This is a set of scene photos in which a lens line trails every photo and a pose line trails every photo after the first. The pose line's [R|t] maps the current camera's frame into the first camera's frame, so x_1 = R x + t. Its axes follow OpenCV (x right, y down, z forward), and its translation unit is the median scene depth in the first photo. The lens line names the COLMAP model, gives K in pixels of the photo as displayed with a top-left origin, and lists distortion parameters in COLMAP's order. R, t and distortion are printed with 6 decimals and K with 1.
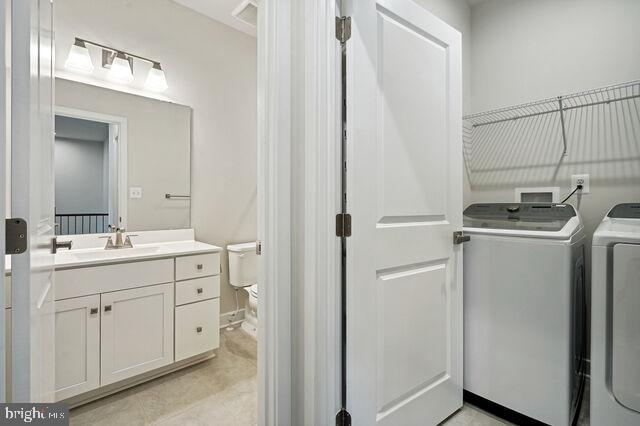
lens RADIAL K [[296.2, 0, 317.5], [0, 296.2, 203.6], [0, 0, 1]] dist [-0.000518, -0.000204]
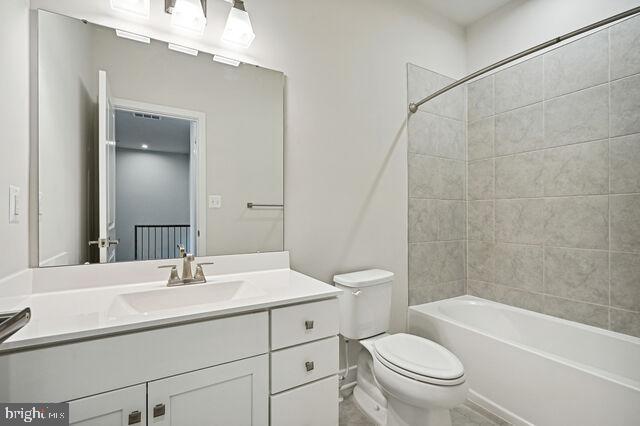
lens RADIAL K [[290.5, 0, 320.0], [0, 290.5, 213.0], [0, 0, 1]] dist [-0.000846, -0.000005]
pose [[0.976489, -0.003705, -0.215534, -0.210526], [0.003417, 0.999993, -0.001712, -0.002614], [0.215539, 0.000935, 0.976495, 0.374632]]
